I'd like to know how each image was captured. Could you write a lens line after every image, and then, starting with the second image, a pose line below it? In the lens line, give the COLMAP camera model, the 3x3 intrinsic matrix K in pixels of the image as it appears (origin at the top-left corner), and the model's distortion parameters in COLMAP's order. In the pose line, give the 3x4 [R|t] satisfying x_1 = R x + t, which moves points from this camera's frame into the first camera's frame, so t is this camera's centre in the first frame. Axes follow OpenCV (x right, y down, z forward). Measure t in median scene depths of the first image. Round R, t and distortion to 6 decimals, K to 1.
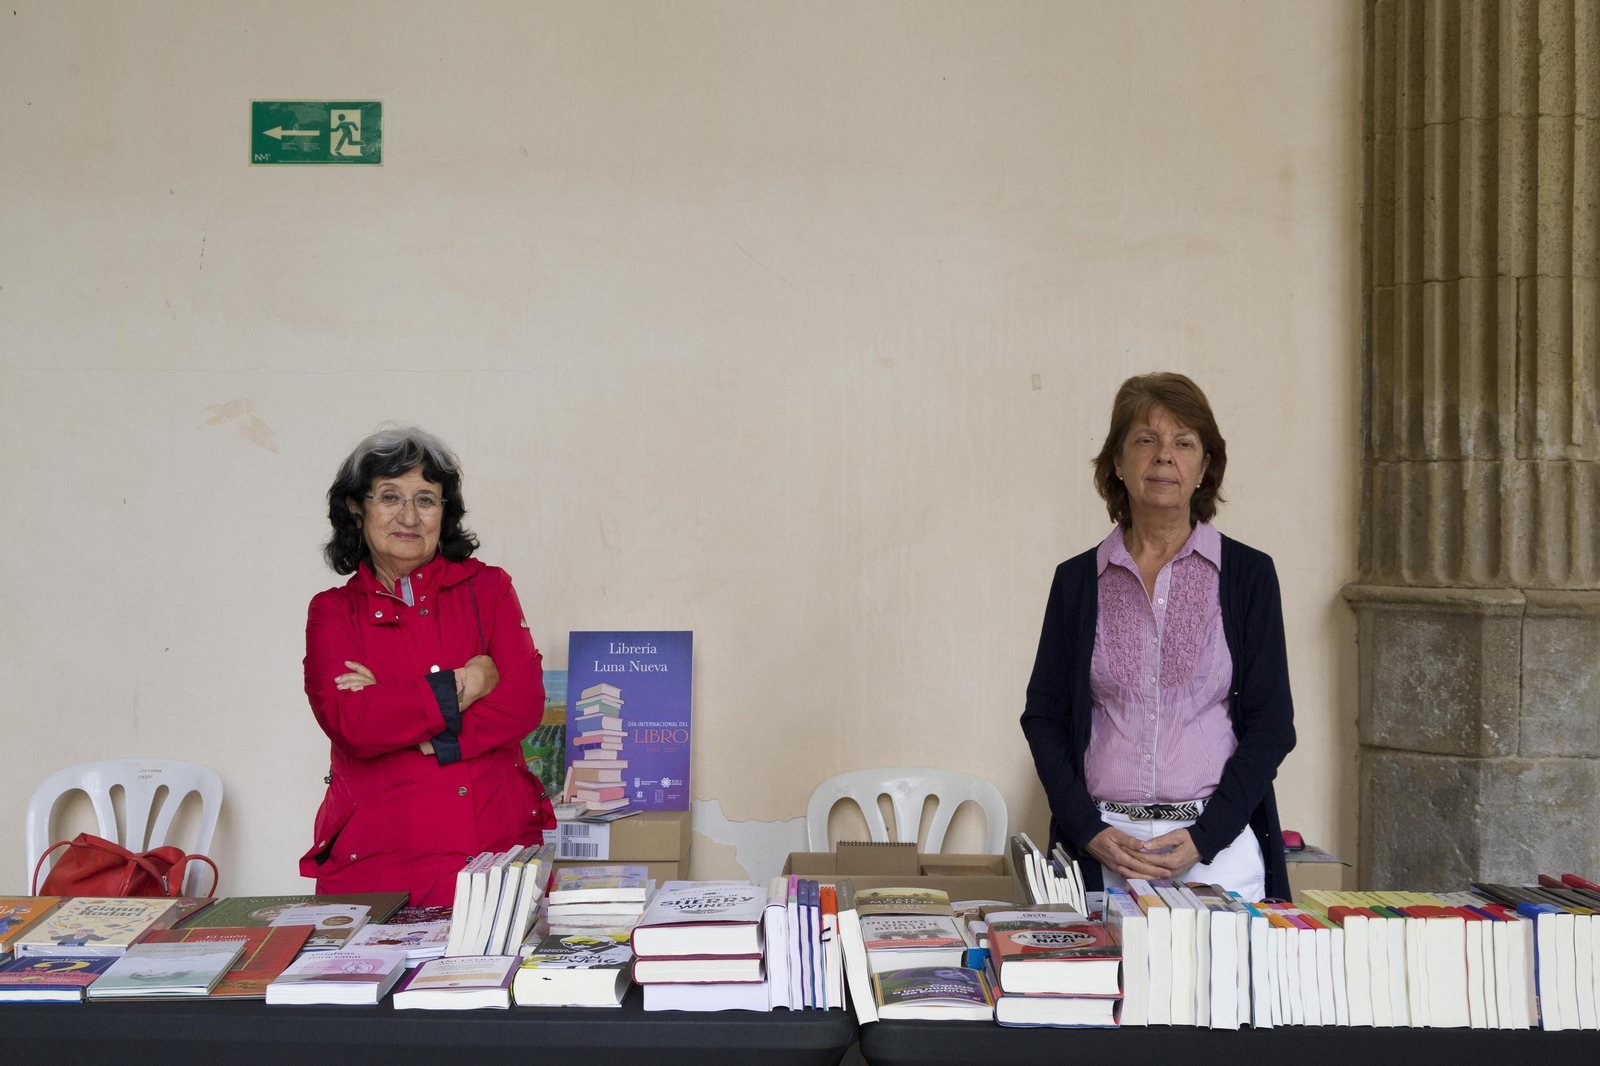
lens RADIAL K [[2375.0, 0, 799.1], [0, 2375.0, 578.6], [0, 0, 1]] dist [0.018437, 0.084270]
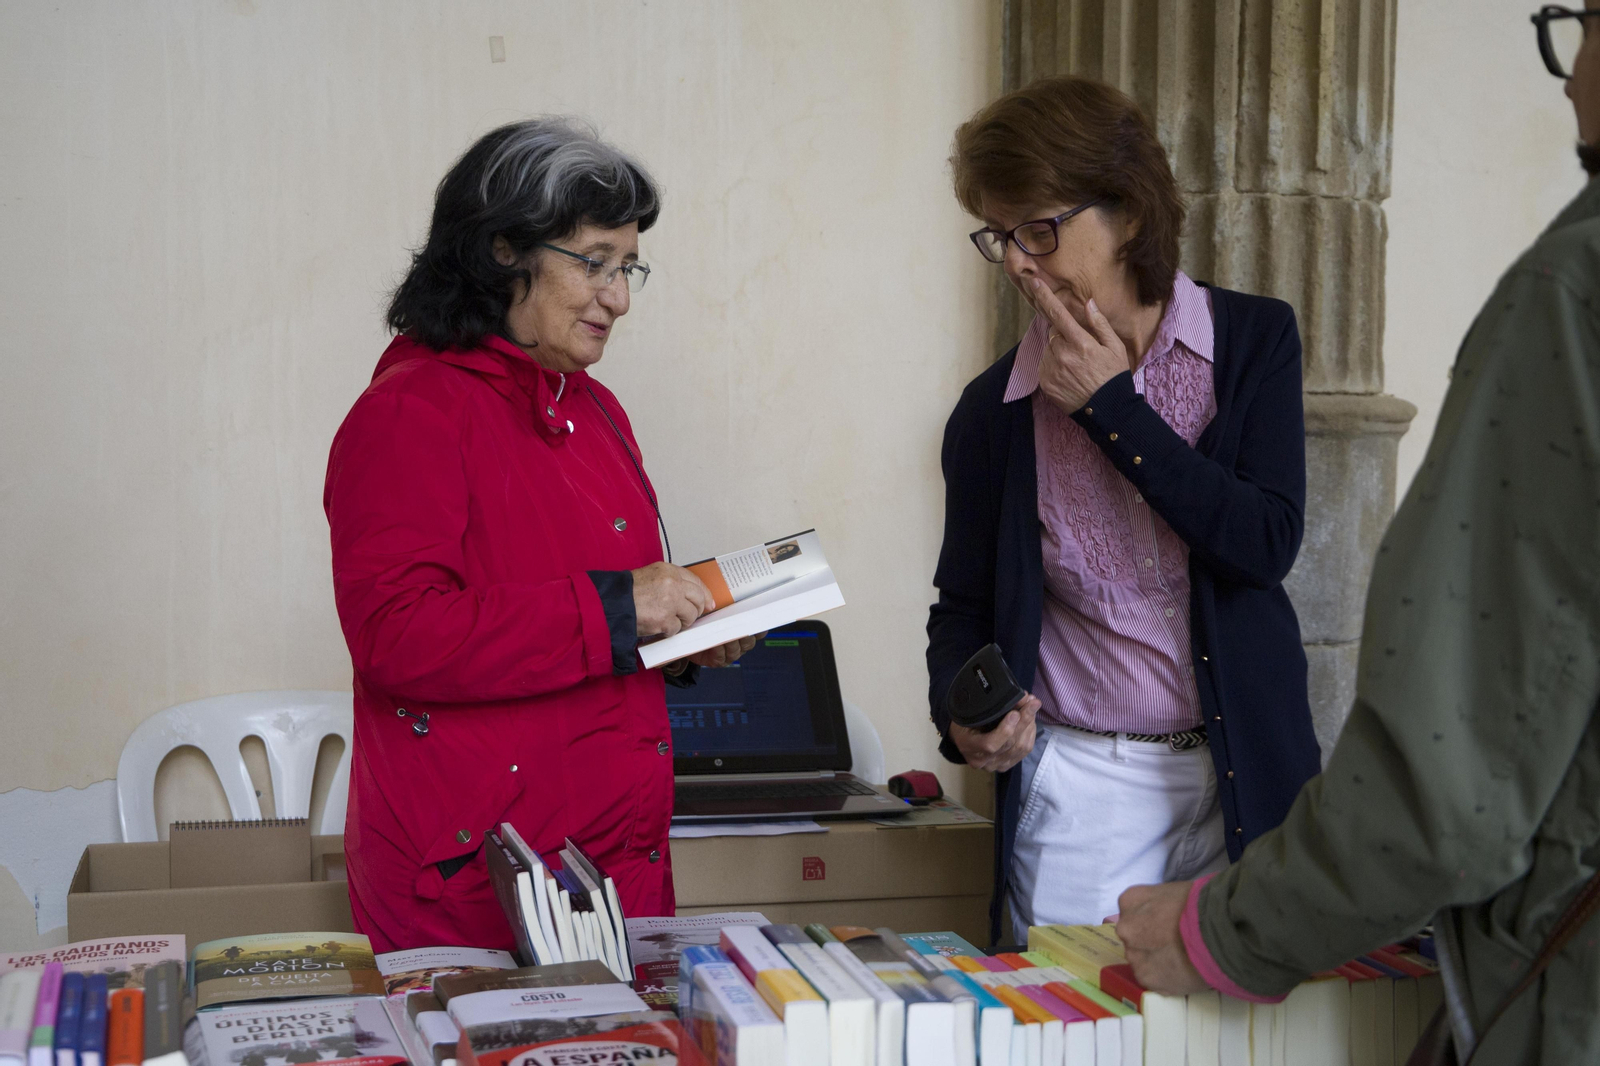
lens RADIAL K [[2375.0, 0, 799.1], [0, 2375.0, 578.6], [0, 0, 1]] dist [0.018437, 0.084270]
pose [[0.966918, -0.020383, 0.254272, 0.018013], [0.003391, 0.997741, 0.067087, 0.011474], [-0.255065, -0.064006, 0.964803, 0.397498]]
